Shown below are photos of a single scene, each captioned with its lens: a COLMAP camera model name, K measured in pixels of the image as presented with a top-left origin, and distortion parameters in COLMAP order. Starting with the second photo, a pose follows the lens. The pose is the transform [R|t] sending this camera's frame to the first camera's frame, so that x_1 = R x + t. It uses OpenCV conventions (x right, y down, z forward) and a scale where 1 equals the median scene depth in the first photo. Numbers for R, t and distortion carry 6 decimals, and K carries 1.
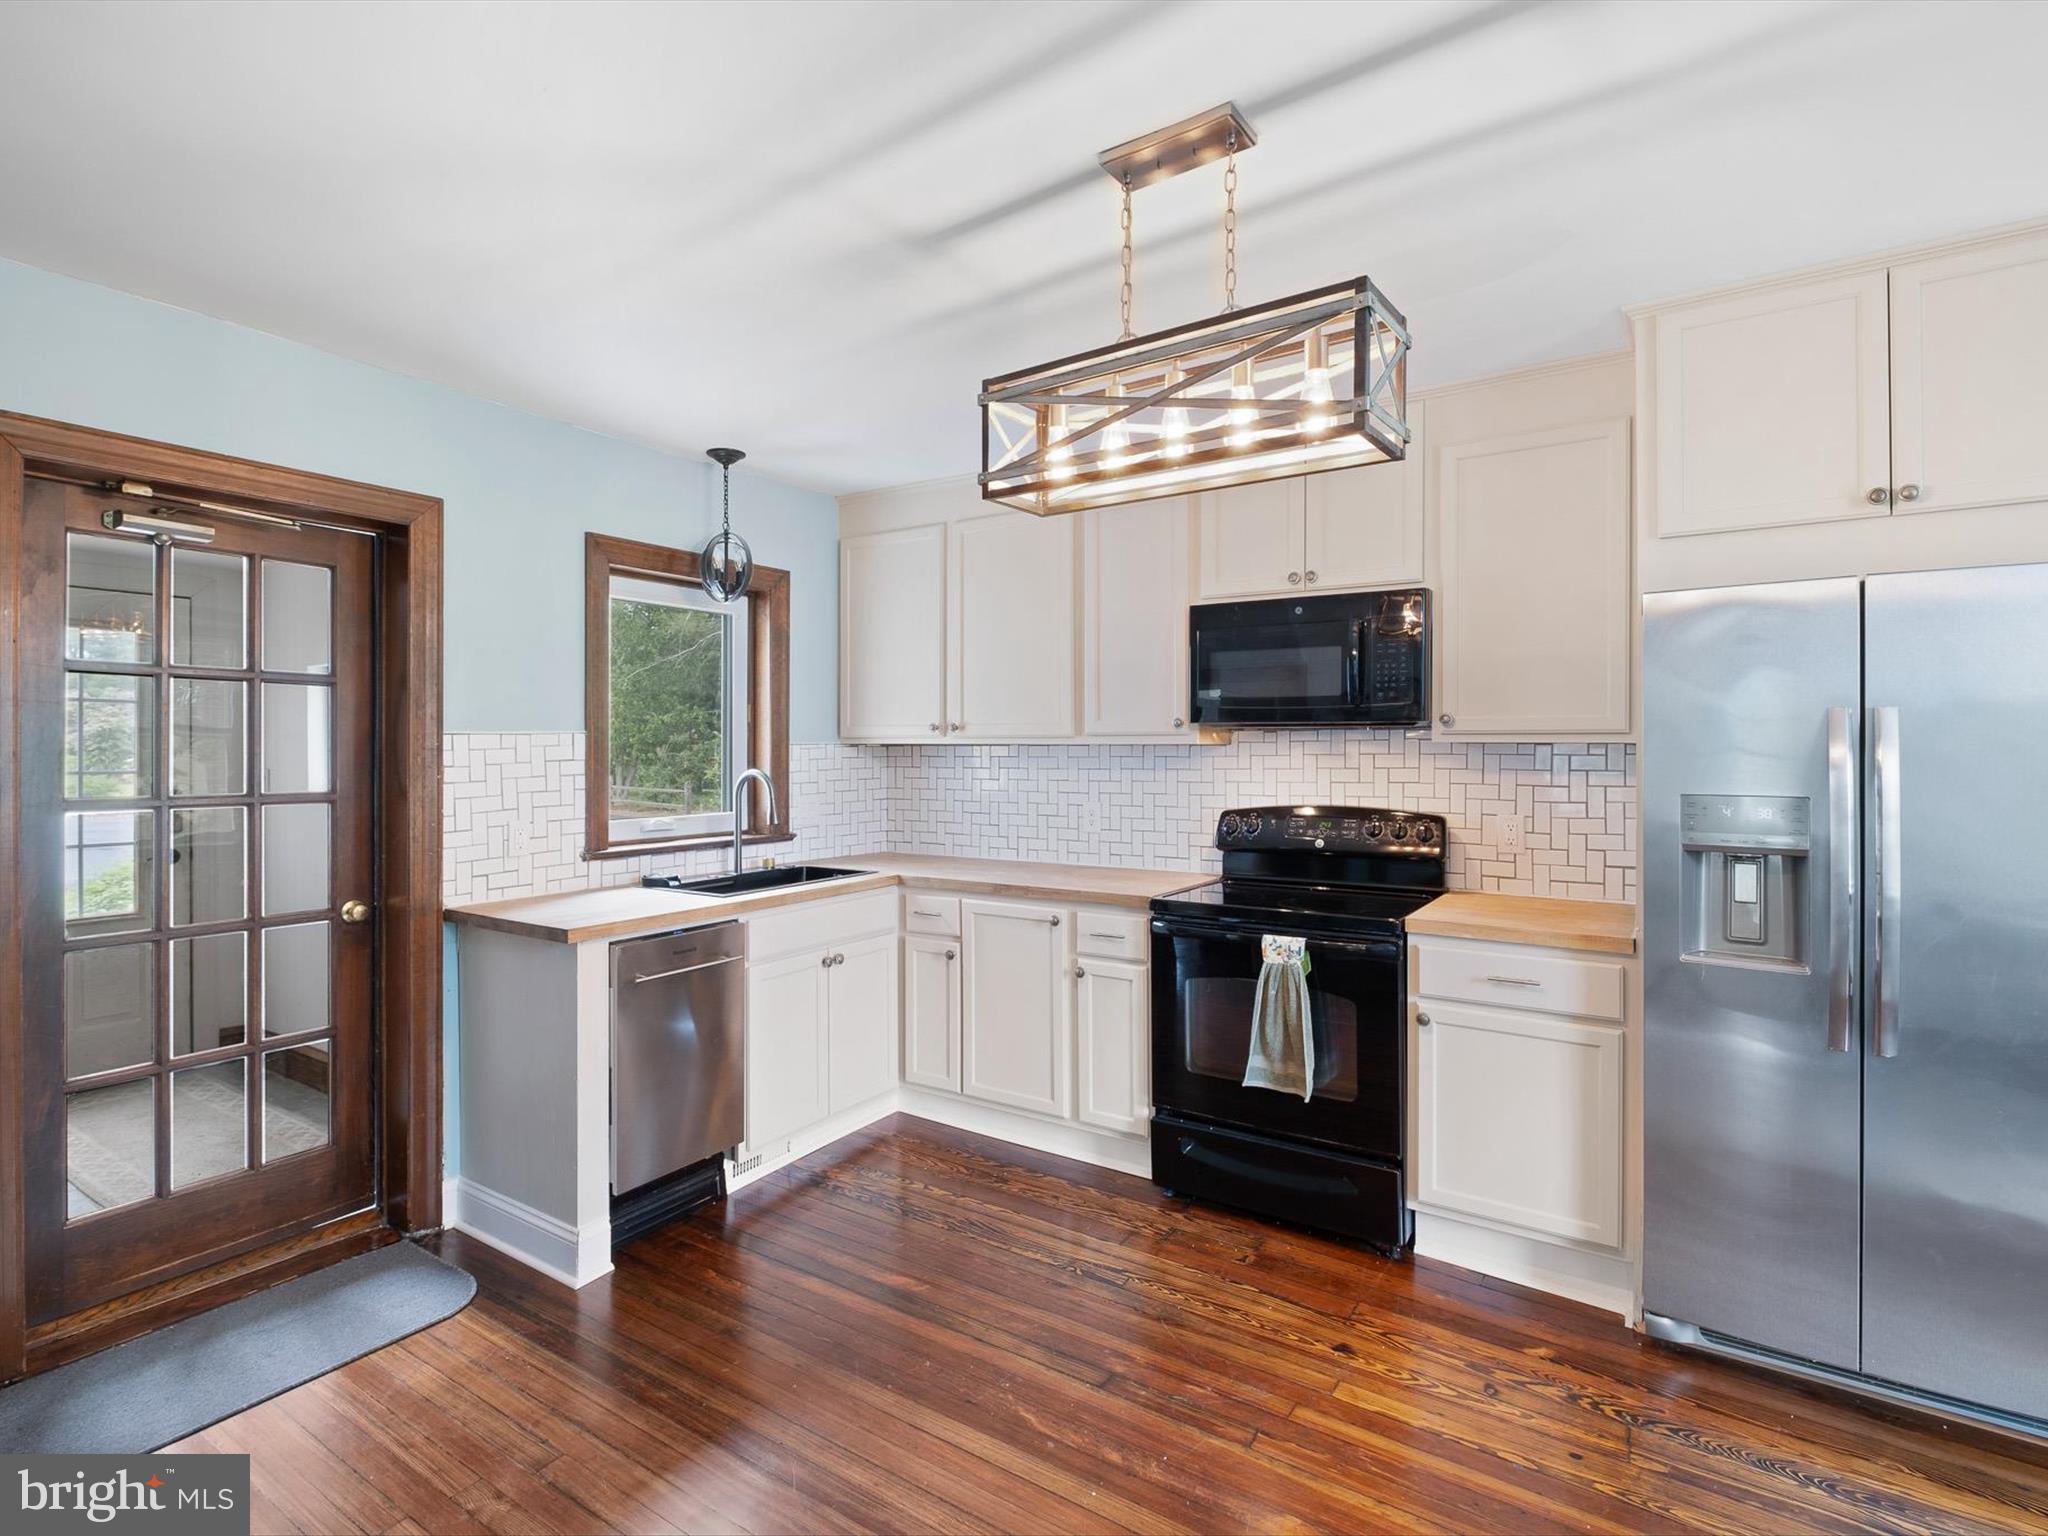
lens RADIAL K [[994.2, 0, 1023.0], [0, 994.2, 754.7], [0, 0, 1]] dist [-0.001040, -0.002059]
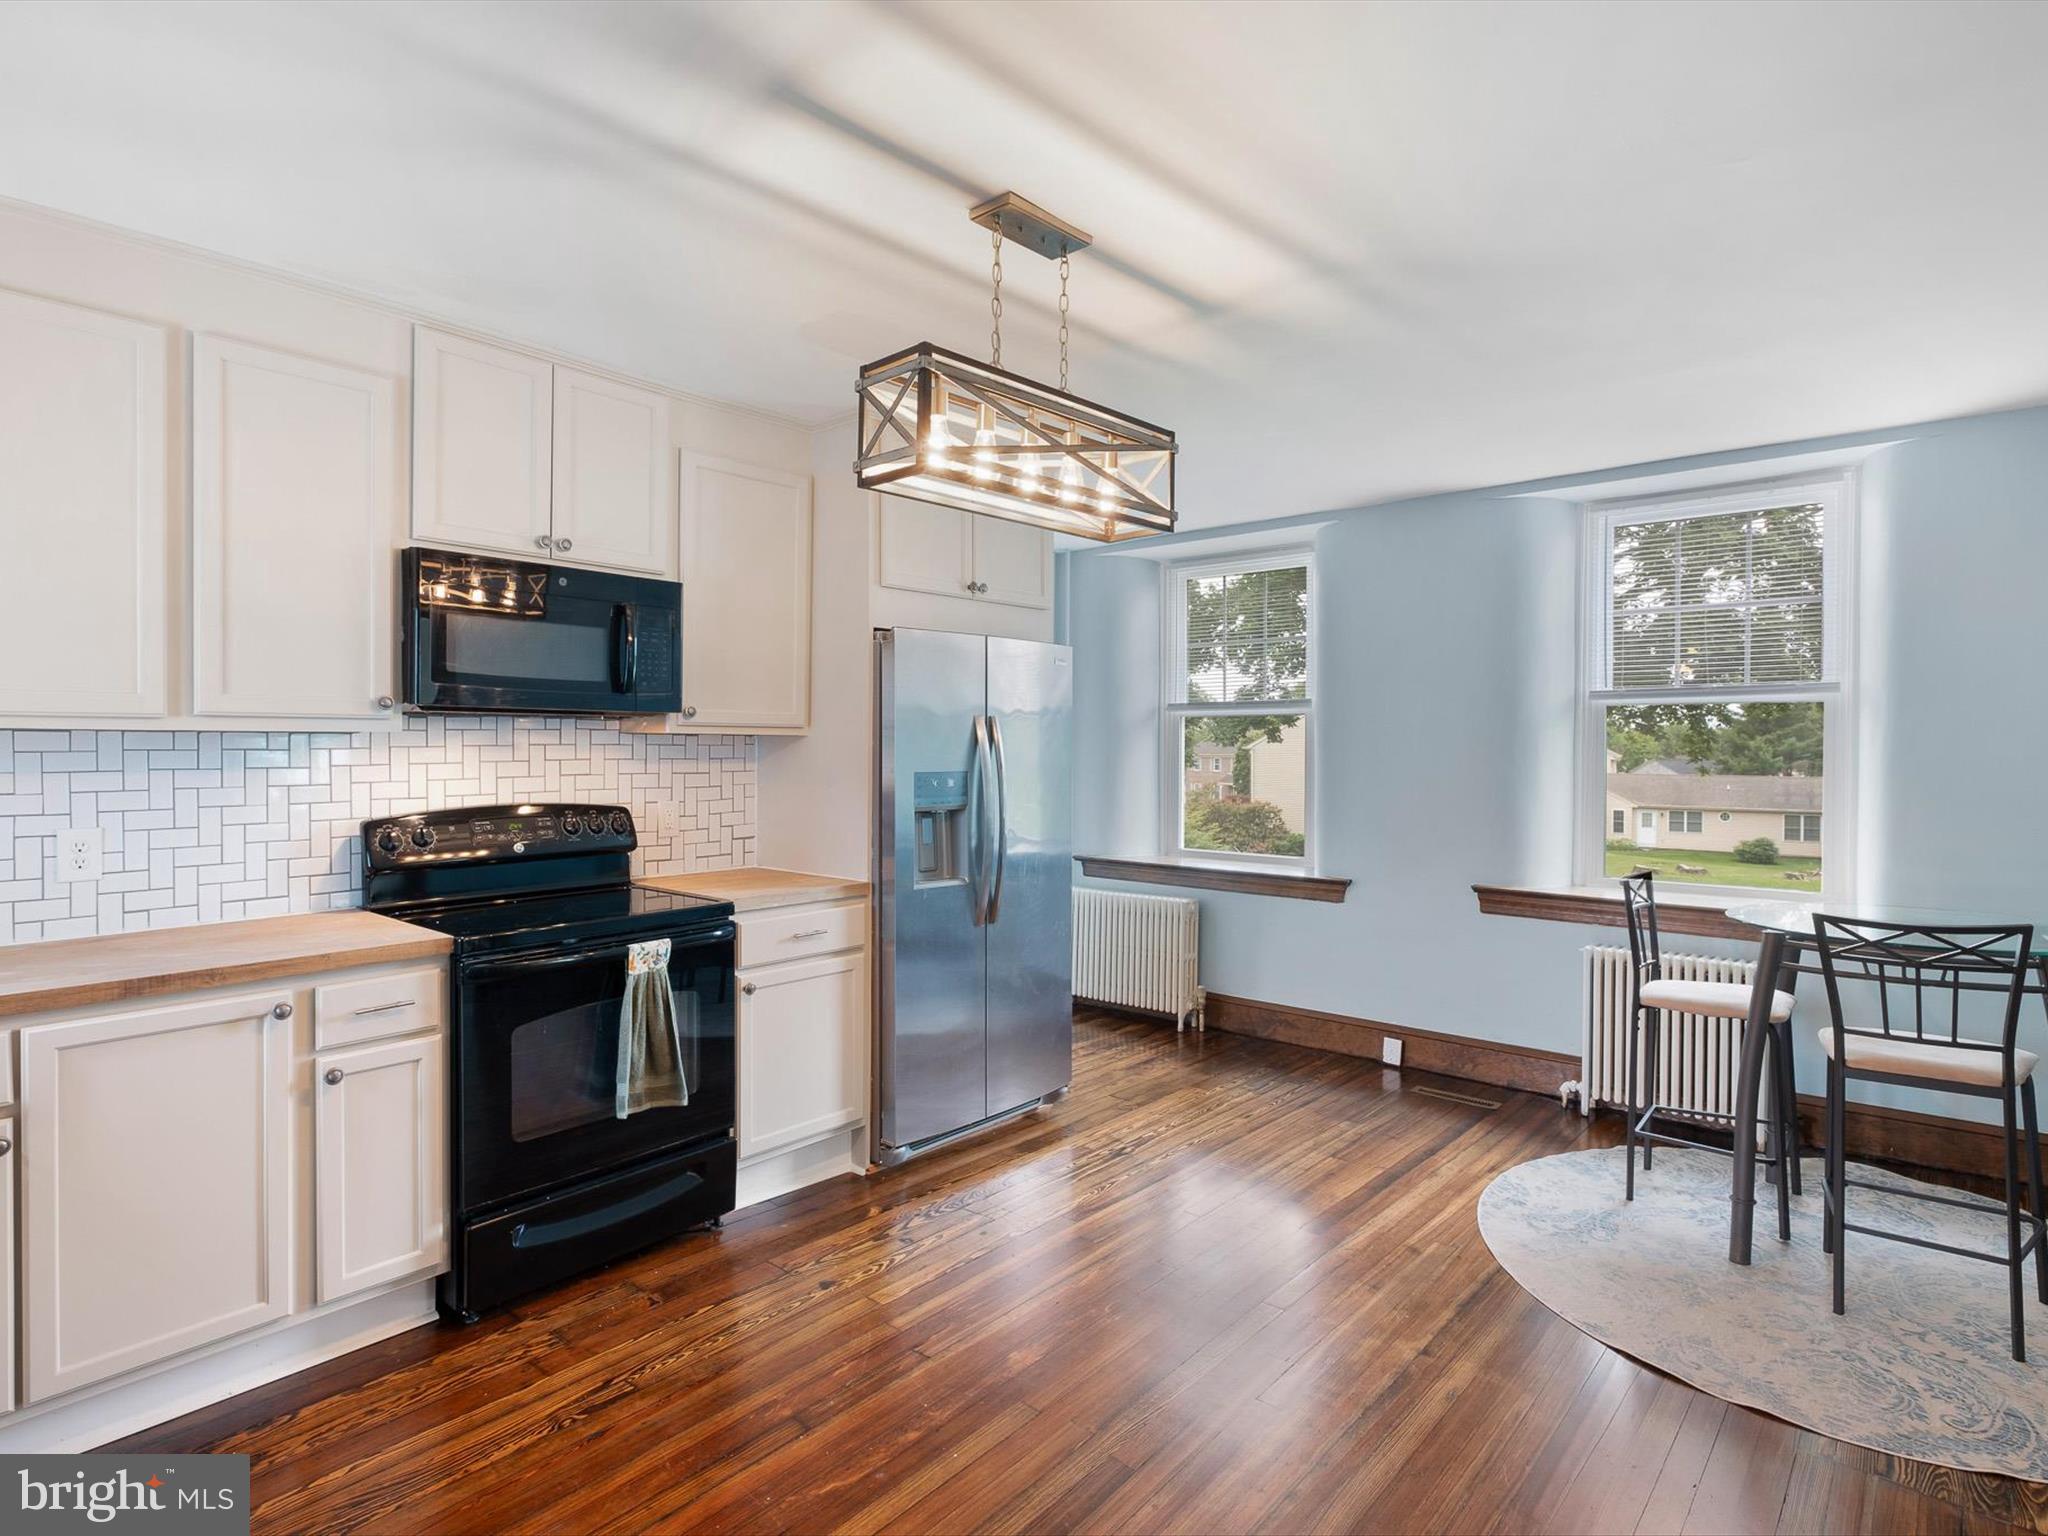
lens RADIAL K [[1092.4, 0, 1021.3], [0, 1092.4, 758.3], [0, 0, 1]] dist [0.003384, 0.000720]
pose [[0.122439, -0.014016, 0.992377, -0.704556], [0.002623, 0.999901, 0.013798, -0.001202], [-0.992473, 0.000913, 0.122463, 0.531267]]
